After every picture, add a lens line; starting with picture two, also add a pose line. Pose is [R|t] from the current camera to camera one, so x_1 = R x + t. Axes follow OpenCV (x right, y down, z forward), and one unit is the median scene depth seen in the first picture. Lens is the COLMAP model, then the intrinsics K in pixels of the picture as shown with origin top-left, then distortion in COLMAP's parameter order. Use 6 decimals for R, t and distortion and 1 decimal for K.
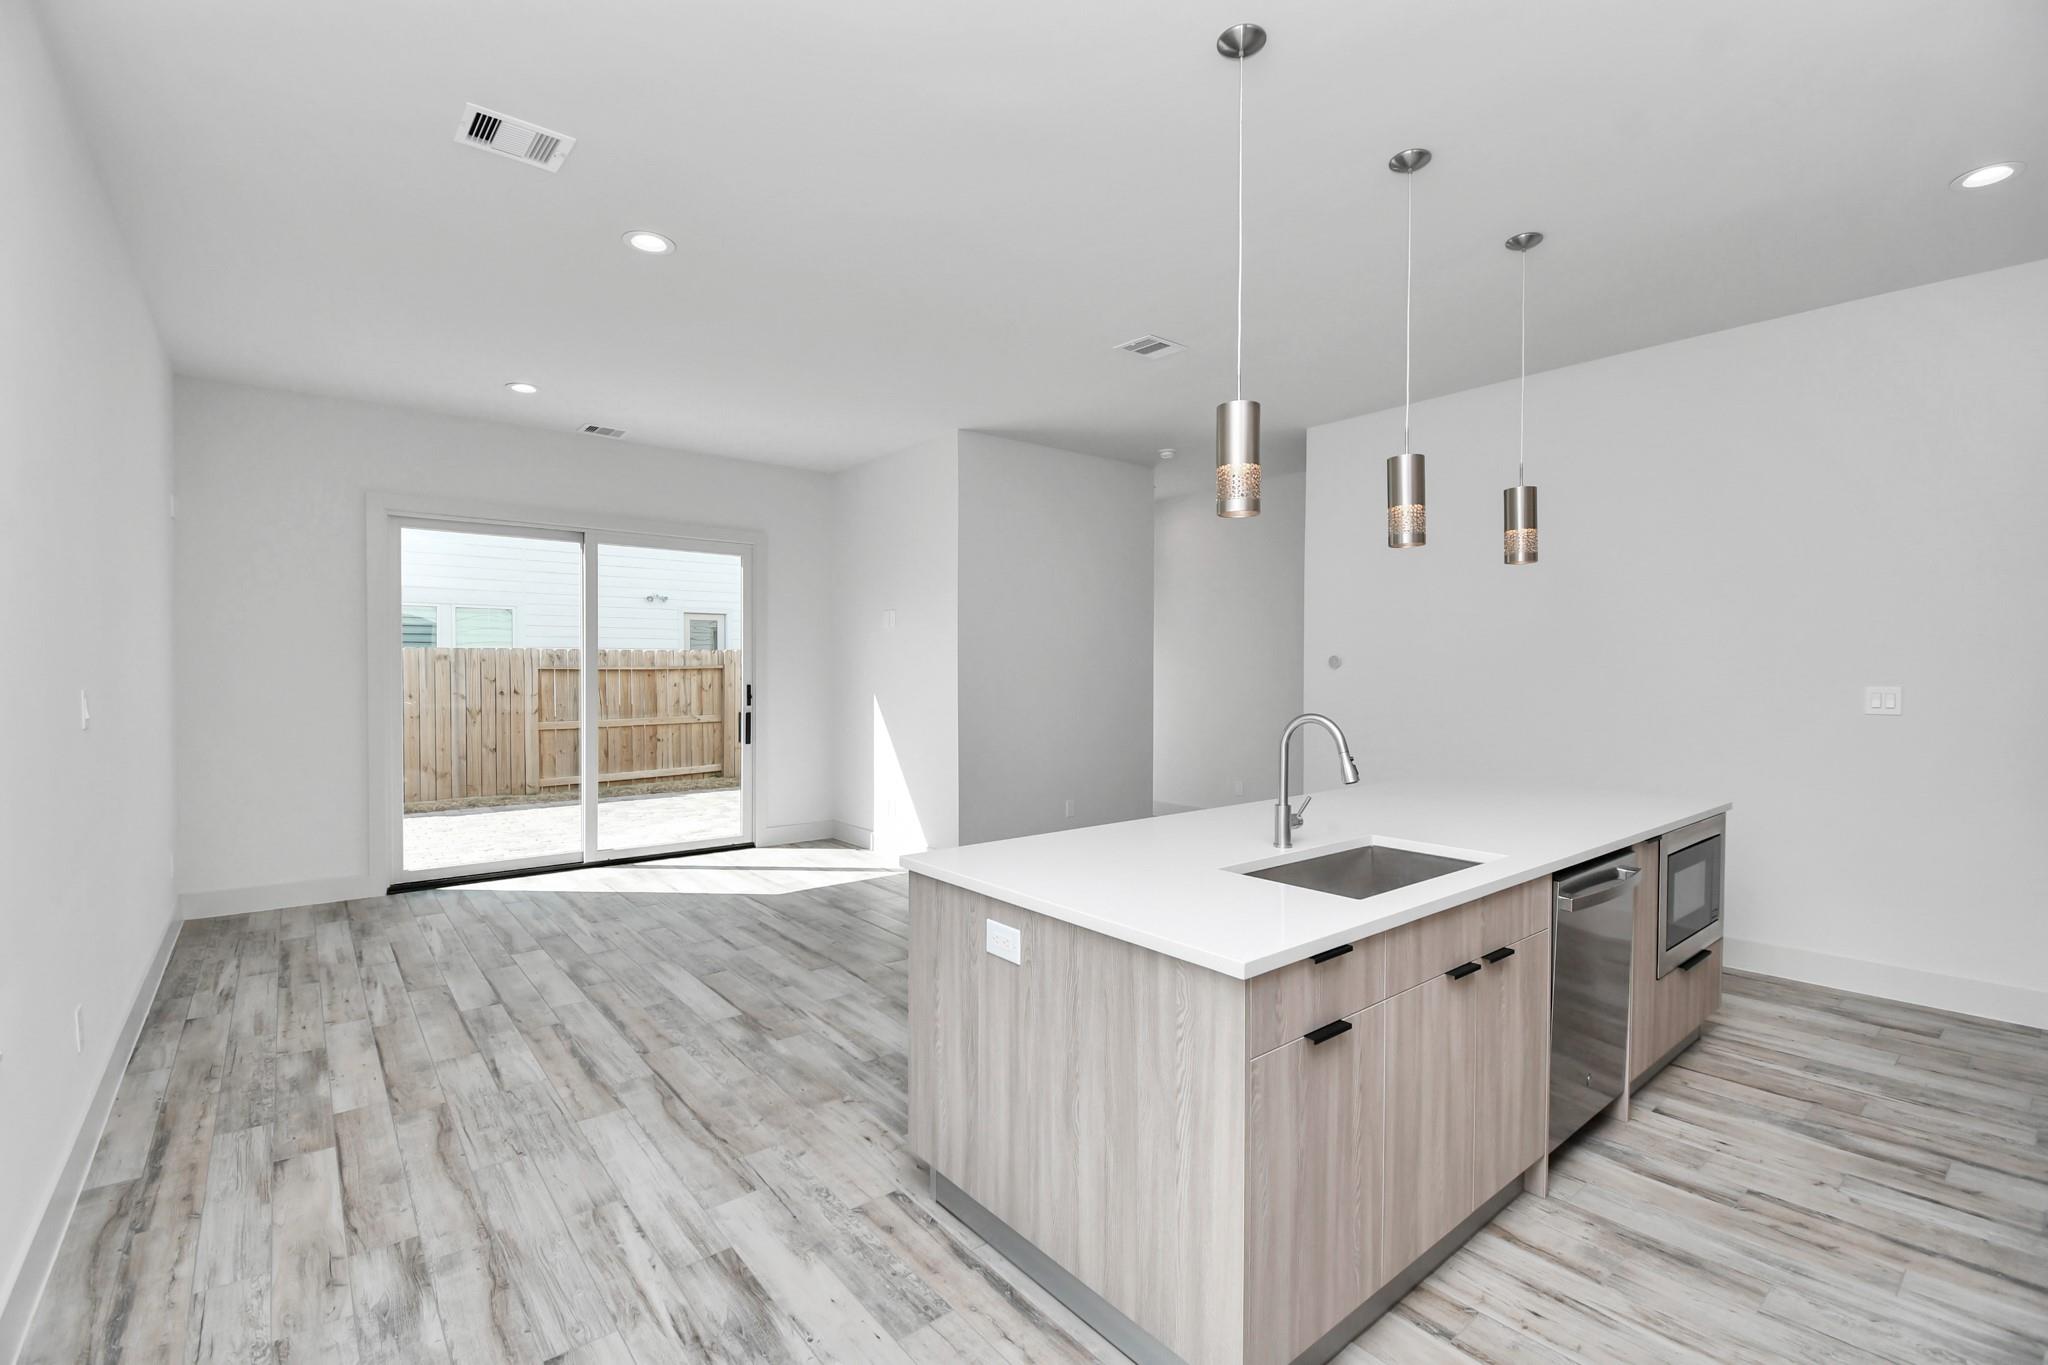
lens RADIAL K [[898.5, 0, 1015.2], [0, 898.5, 682.7], [0, 0, 1]] dist [0.015858, -0.023180]
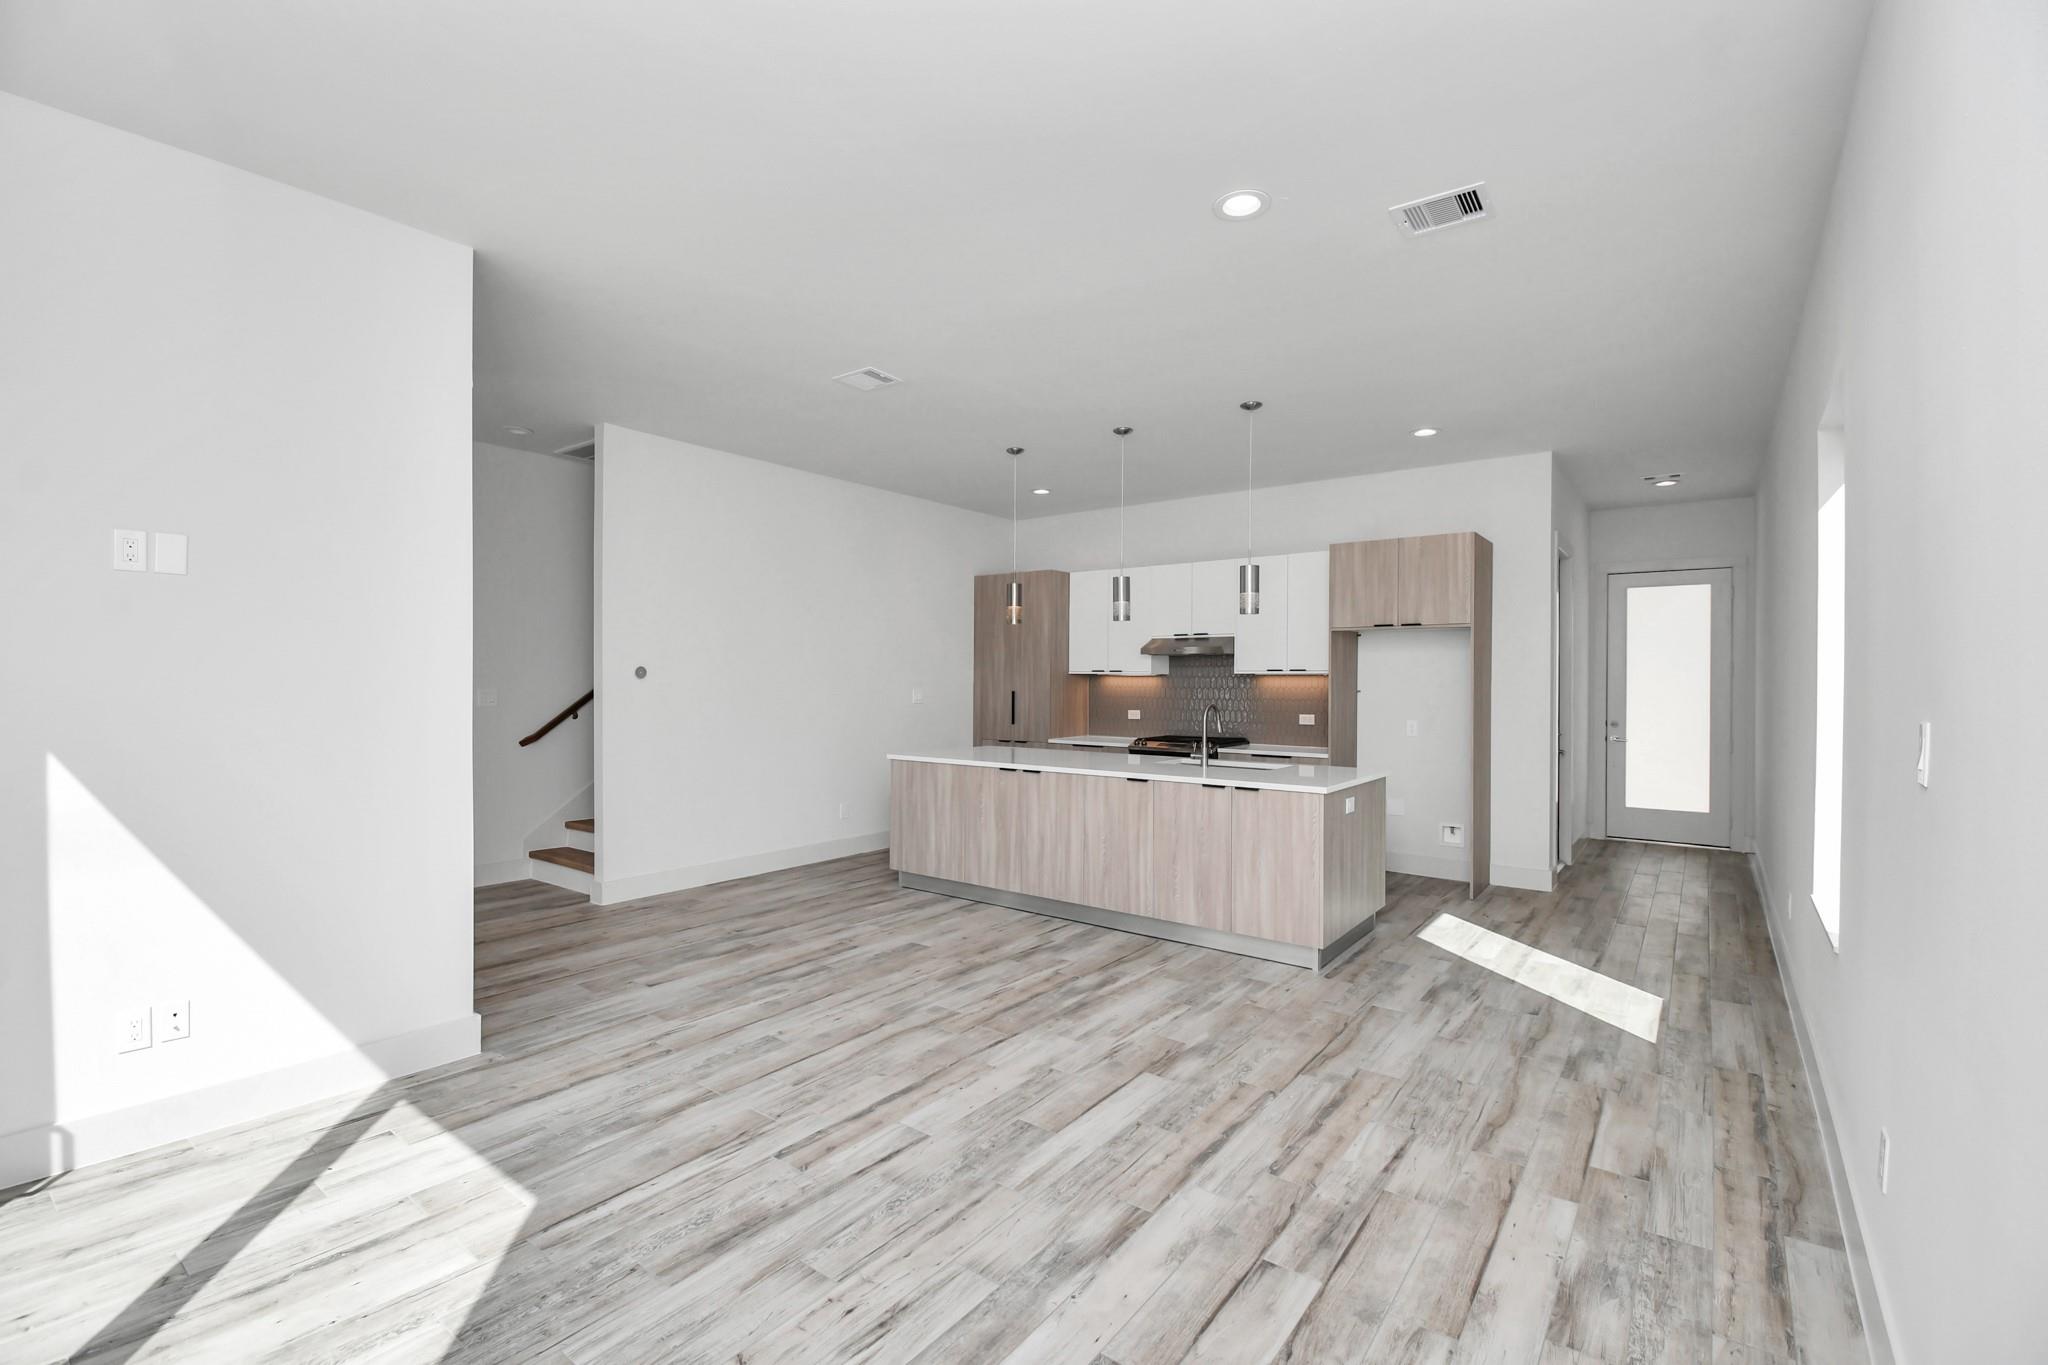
lens RADIAL K [[898.5, 0, 1015.2], [0, 898.5, 682.7], [0, 0, 1]] dist [0.015858, -0.023180]
pose [[-0.238142, -0.004318, 0.971221, -1.269864], [0.010437, 0.999921, 0.007005, -0.026641], [-0.971174, 0.011805, -0.238078, 1.492919]]
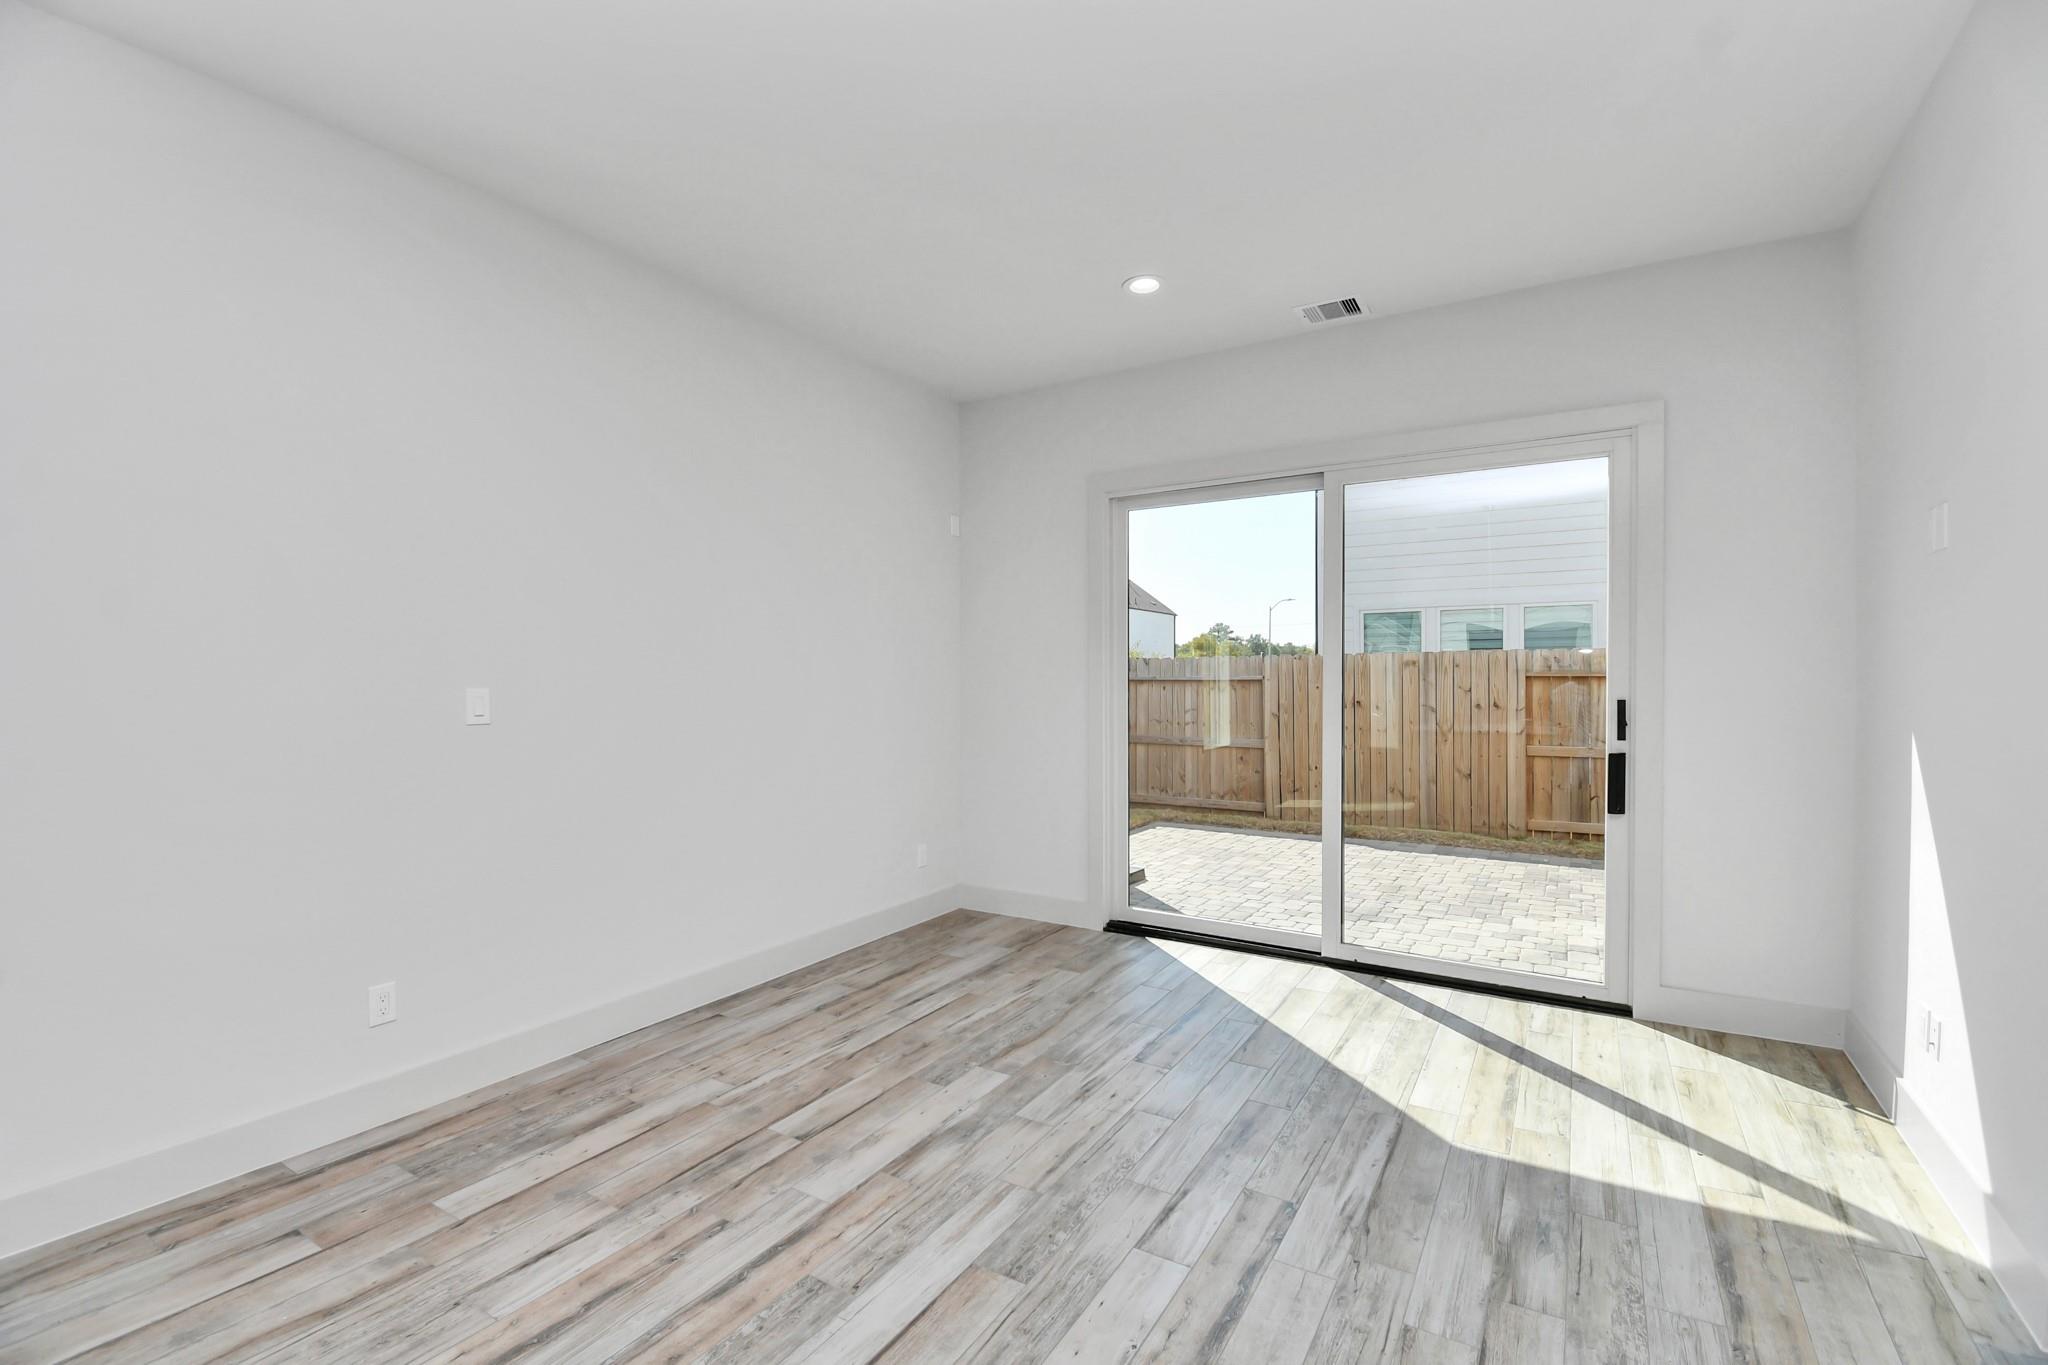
lens RADIAL K [[898.5, 0, 1015.2], [0, 898.5, 682.7], [0, 0, 1]] dist [0.015858, -0.023180]
pose [[0.328454, 0.000889, -0.944519, 0.173822], [-0.013290, 0.999905, -0.003680, -0.003370], [0.944426, 0.013761, 0.328435, 1.065923]]
